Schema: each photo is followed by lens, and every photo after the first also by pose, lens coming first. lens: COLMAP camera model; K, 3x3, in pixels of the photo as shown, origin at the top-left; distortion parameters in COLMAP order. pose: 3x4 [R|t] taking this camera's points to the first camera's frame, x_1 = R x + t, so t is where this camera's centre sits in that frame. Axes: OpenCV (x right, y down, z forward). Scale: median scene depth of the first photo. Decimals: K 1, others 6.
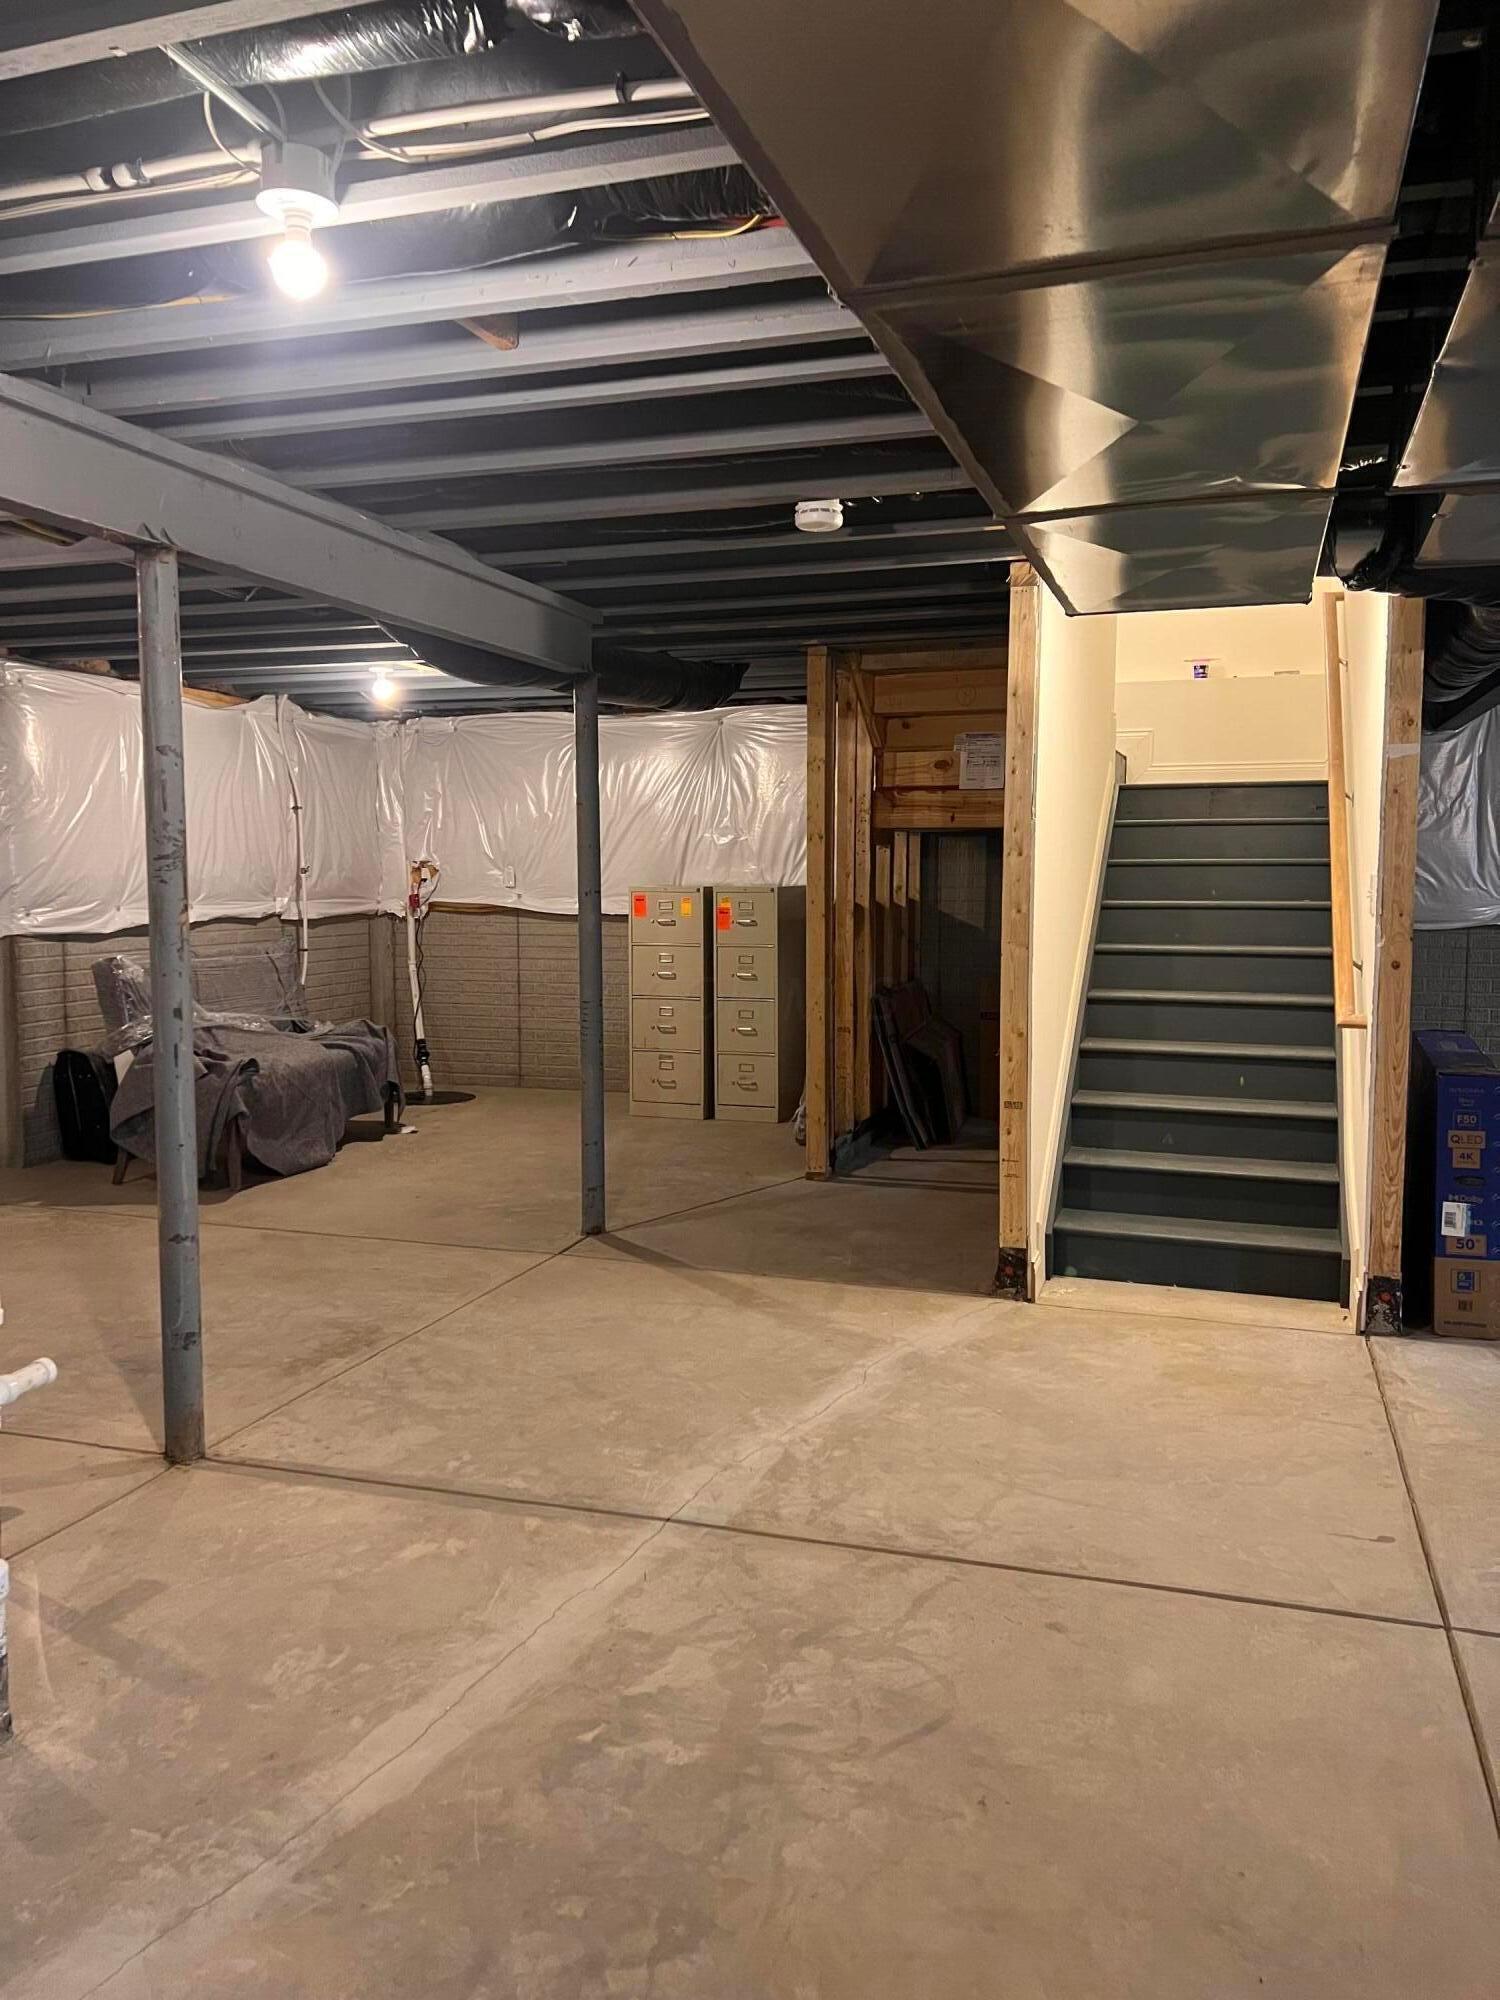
lens RADIAL K [[1507.3, 0, 740.0], [0, 1507.3, 988.6], [0, 0, 1]] dist [0.063512, -0.072721]
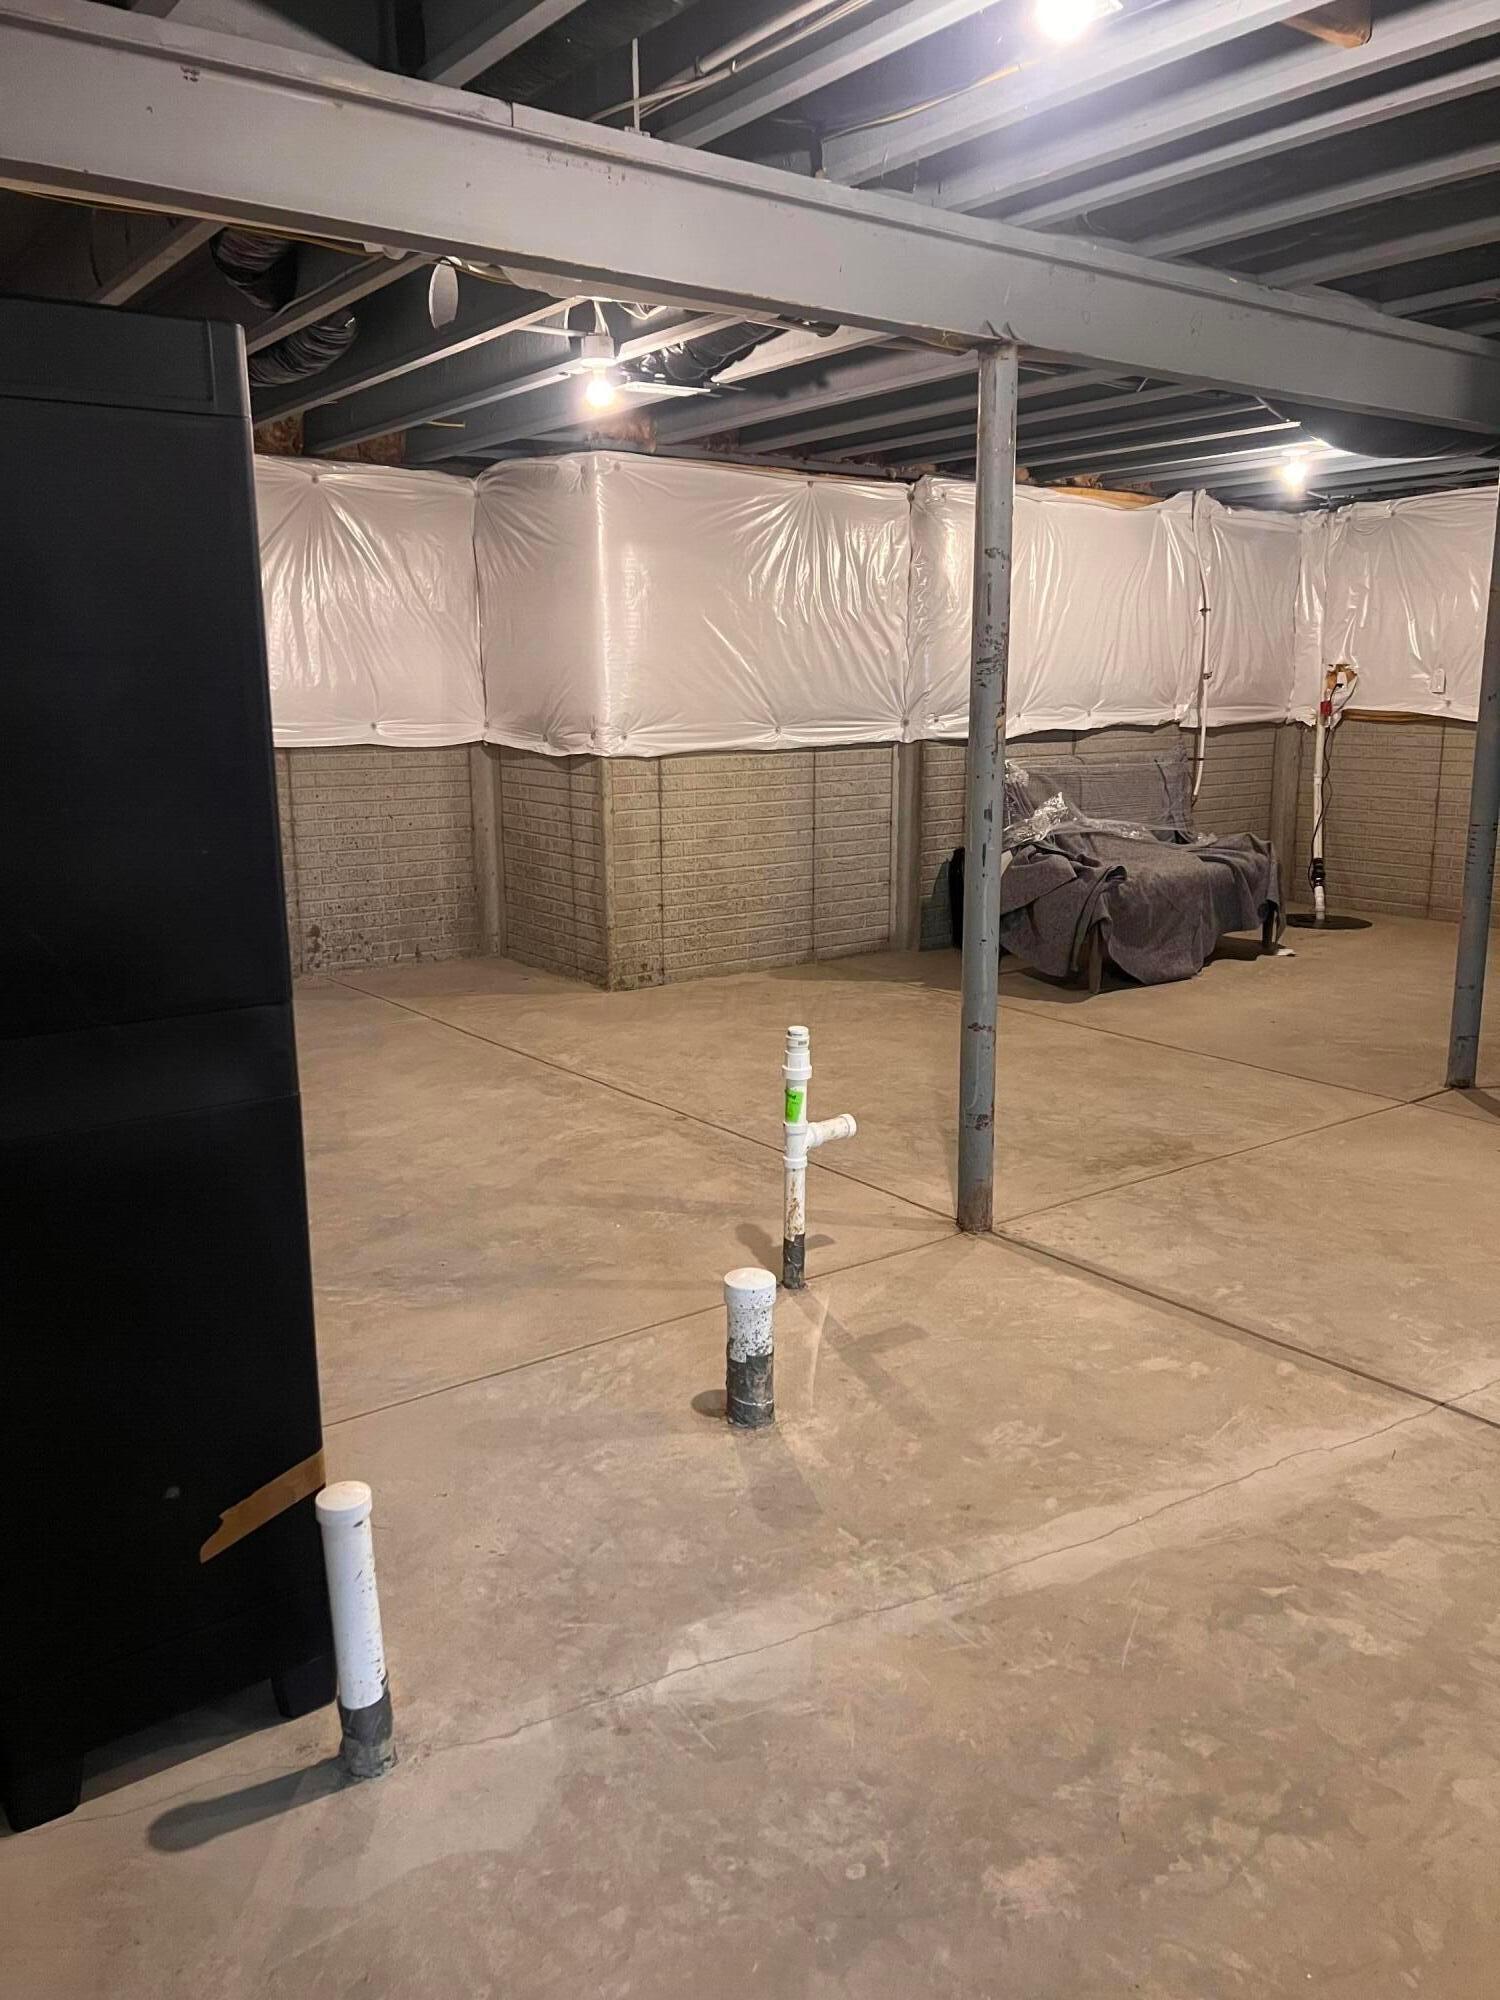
lens RADIAL K [[1507.3, 0, 751.6], [0, 1507.3, 989.1], [0, 0, 1]] dist [0.063512, -0.072721]
pose [[0.819826, 0.111534, -0.561645, 0.089644], [-0.041860, 0.989896, 0.135475, 0.001690], [0.571081, -0.087555, 0.816211, 0.048695]]
